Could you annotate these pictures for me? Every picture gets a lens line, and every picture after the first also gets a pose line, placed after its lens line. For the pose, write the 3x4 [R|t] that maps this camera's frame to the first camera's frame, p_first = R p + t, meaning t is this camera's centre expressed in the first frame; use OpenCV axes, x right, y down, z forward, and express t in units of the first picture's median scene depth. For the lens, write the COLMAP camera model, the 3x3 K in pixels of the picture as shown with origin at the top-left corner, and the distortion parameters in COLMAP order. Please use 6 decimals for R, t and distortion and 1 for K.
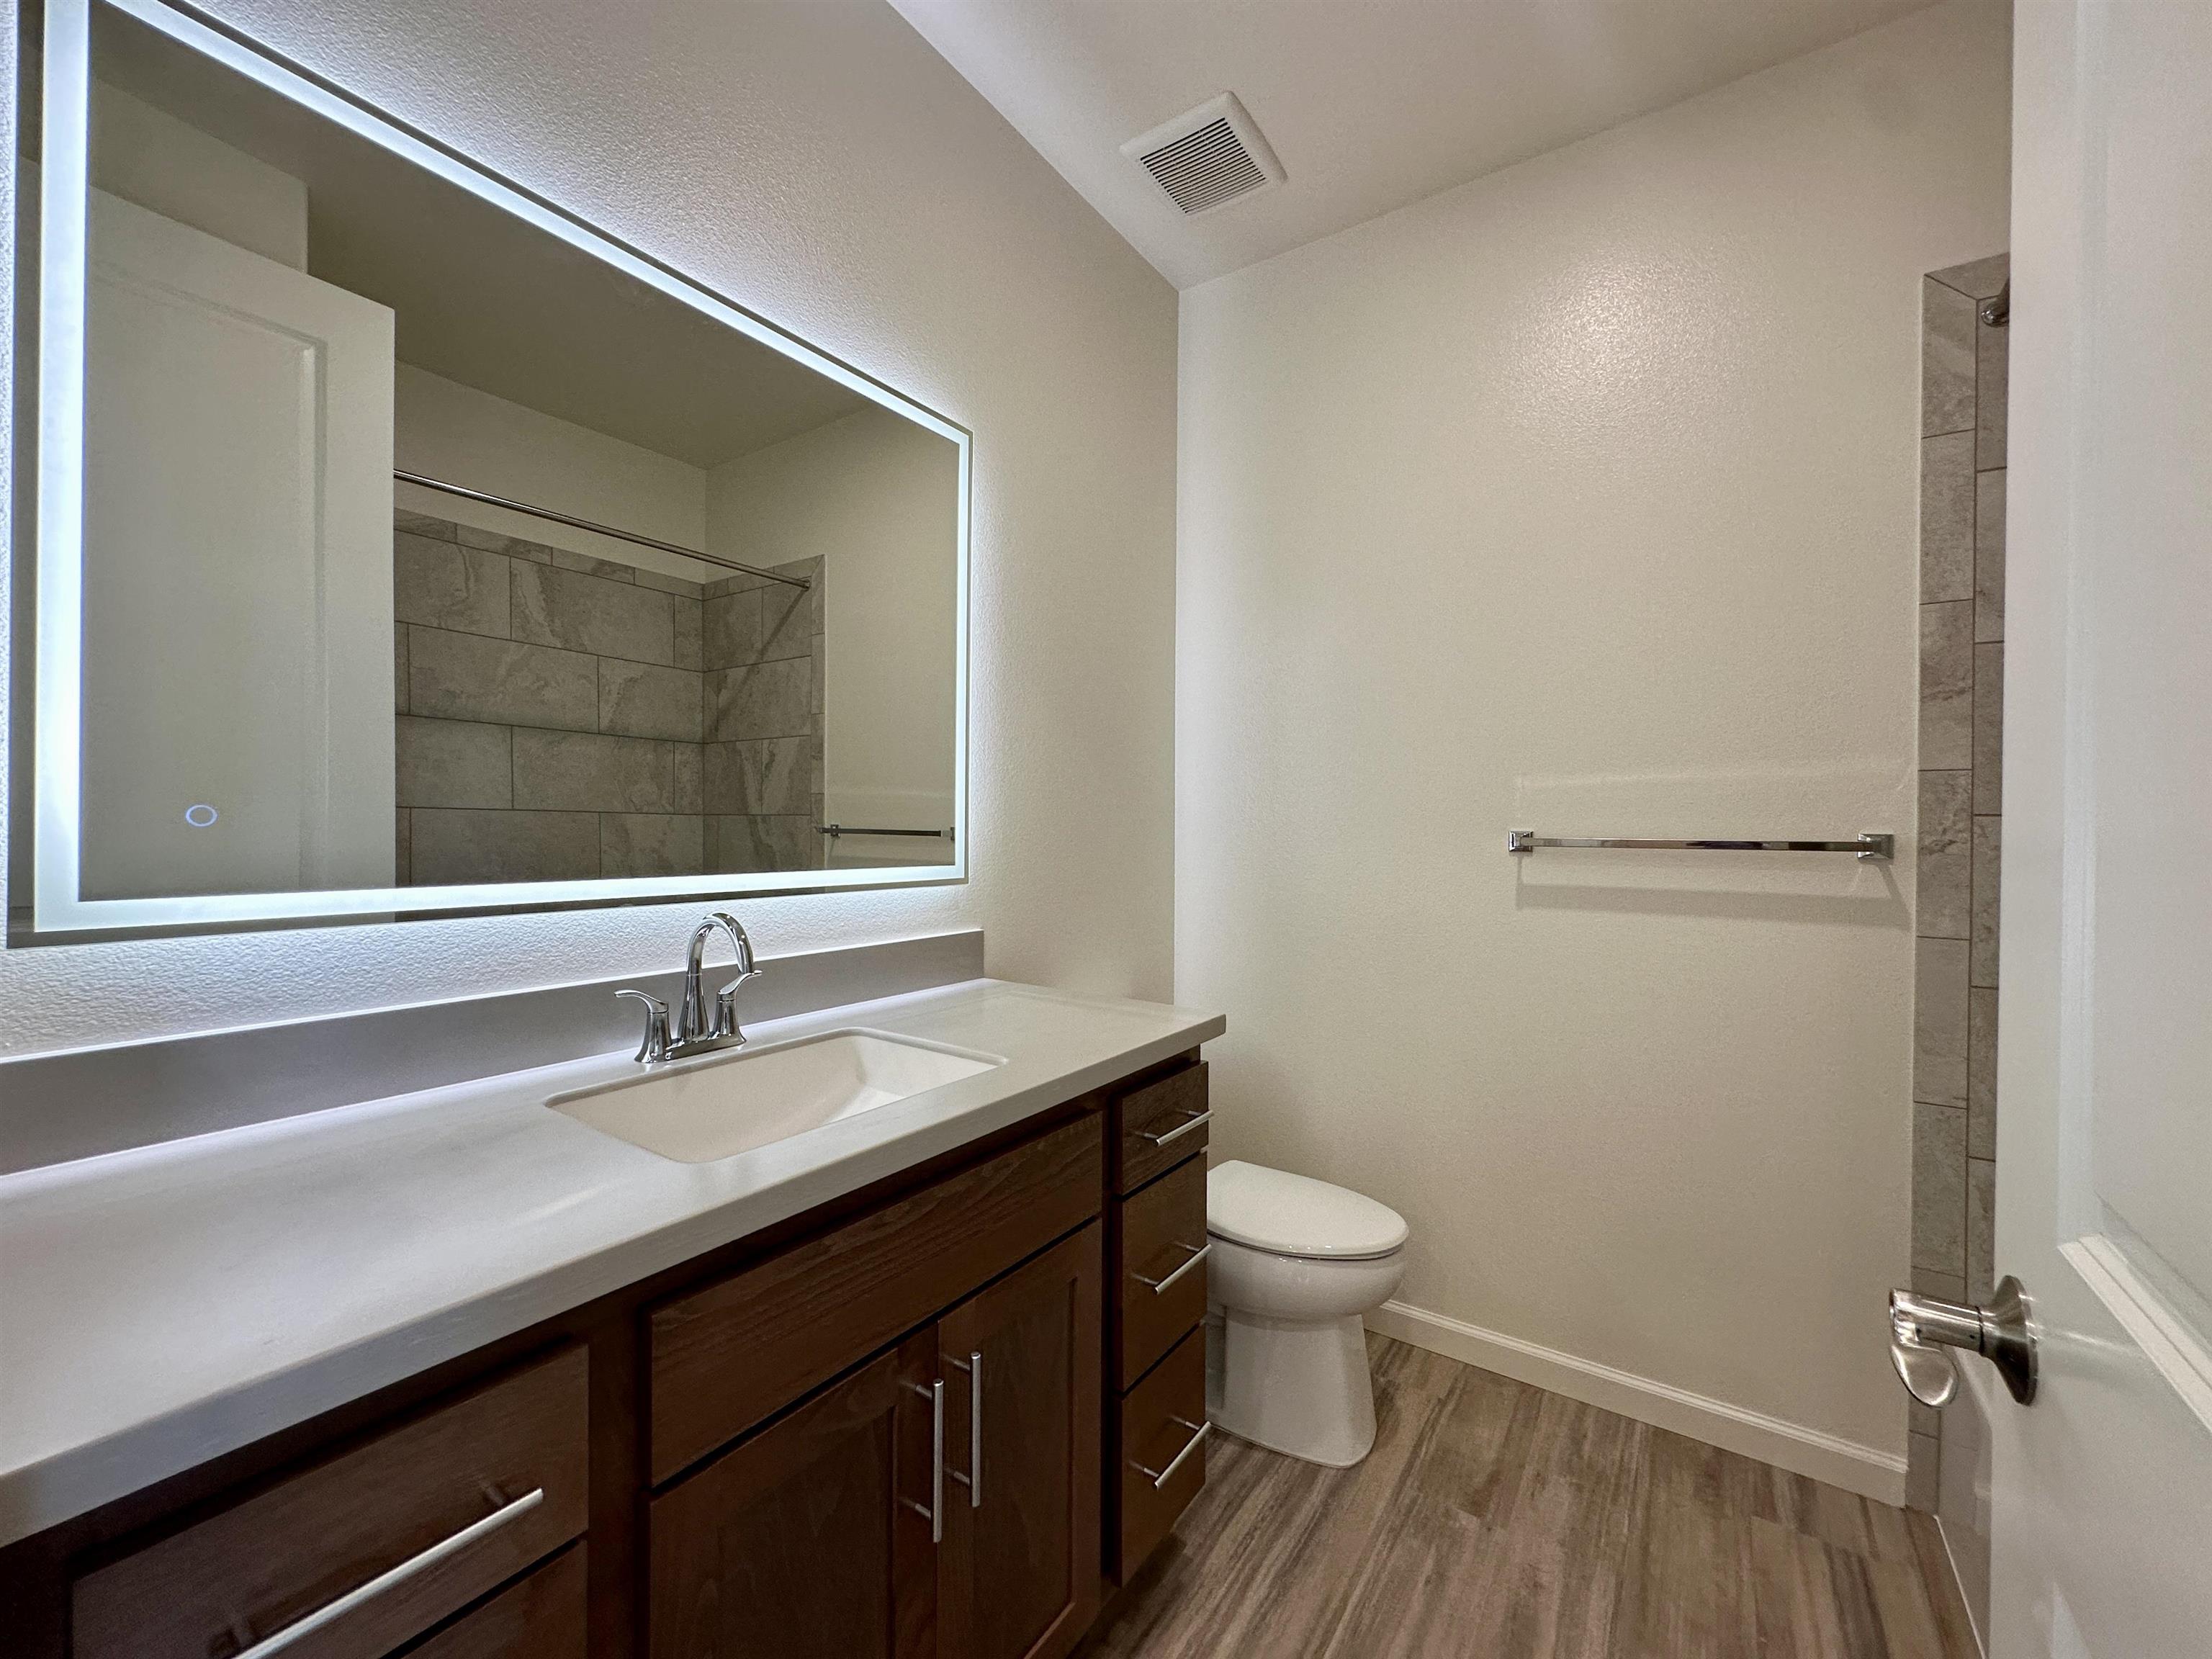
lens RADIAL K [[884.5, 0, 1101.1], [0, 884.5, 828.5], [0, 0, 1]] dist [-0.002966, 0.000517]
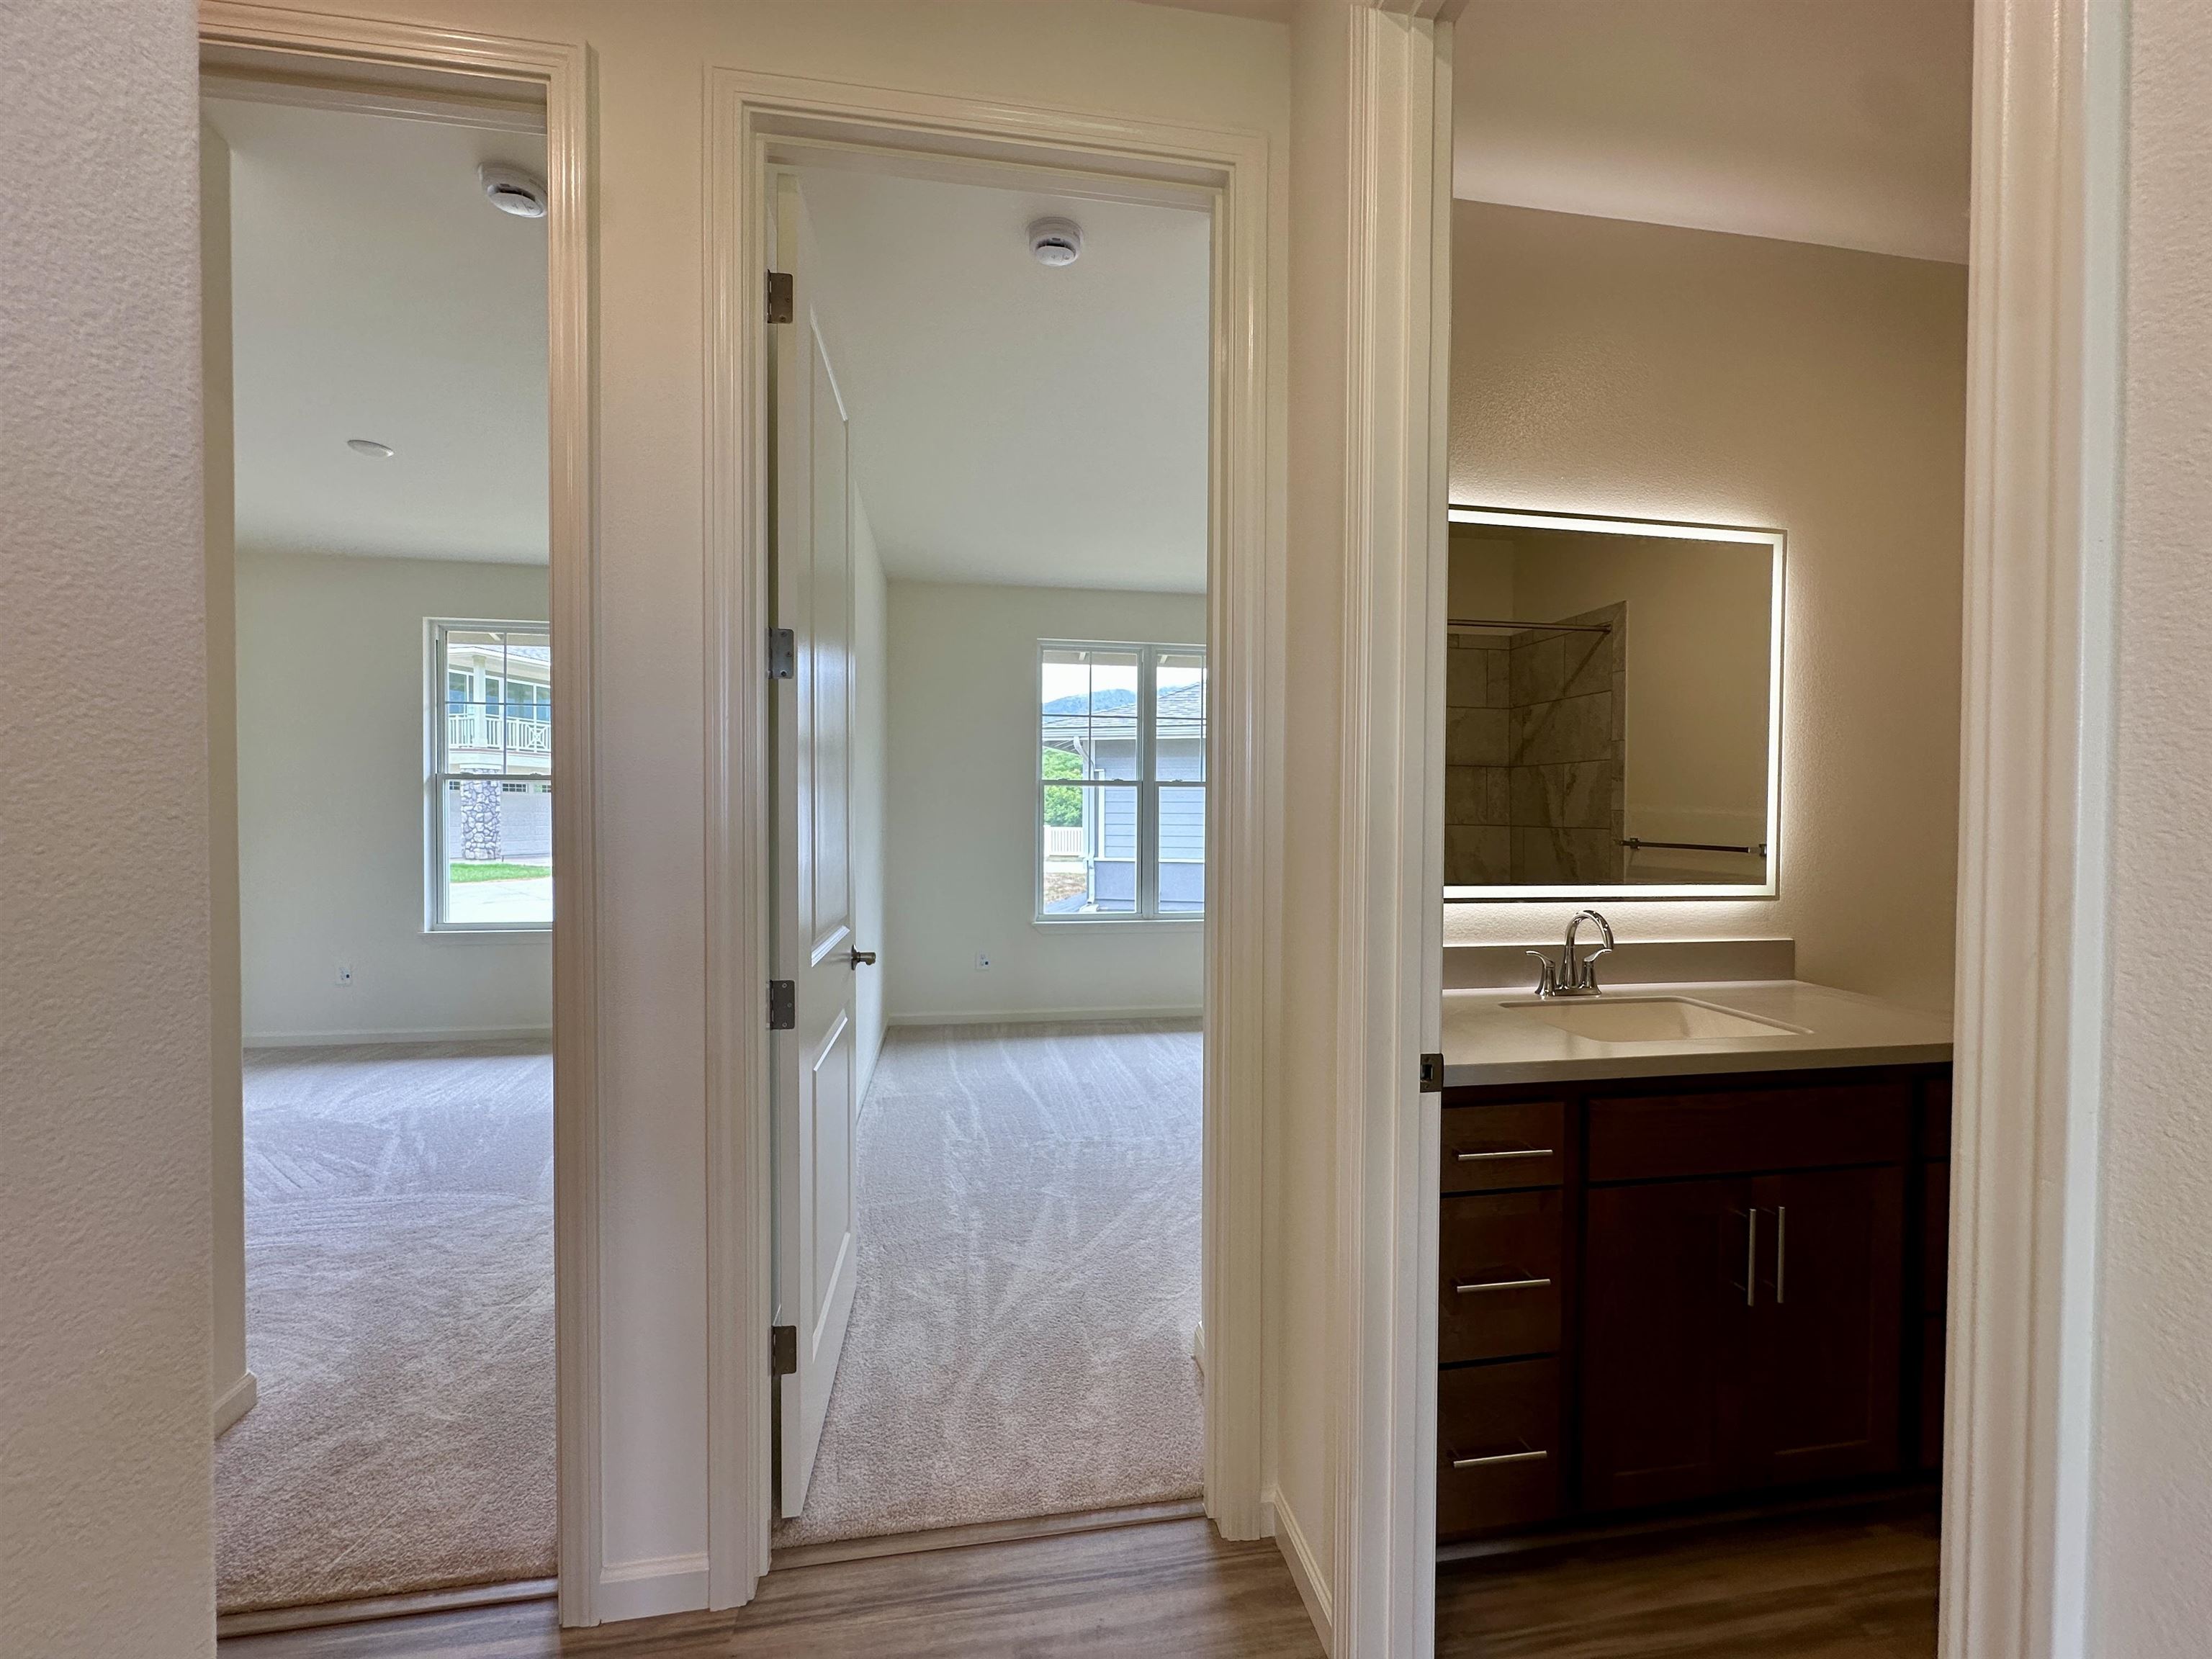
lens RADIAL K [[884.5, 0, 1101.1], [0, 884.5, 828.5], [0, 0, 1]] dist [-0.002966, 0.000517]
pose [[0.692286, 0.007826, -0.721581, 0.075549], [-0.002628, 0.999962, 0.008324, -0.041757], [0.721618, -0.003866, 0.692280, -0.488021]]
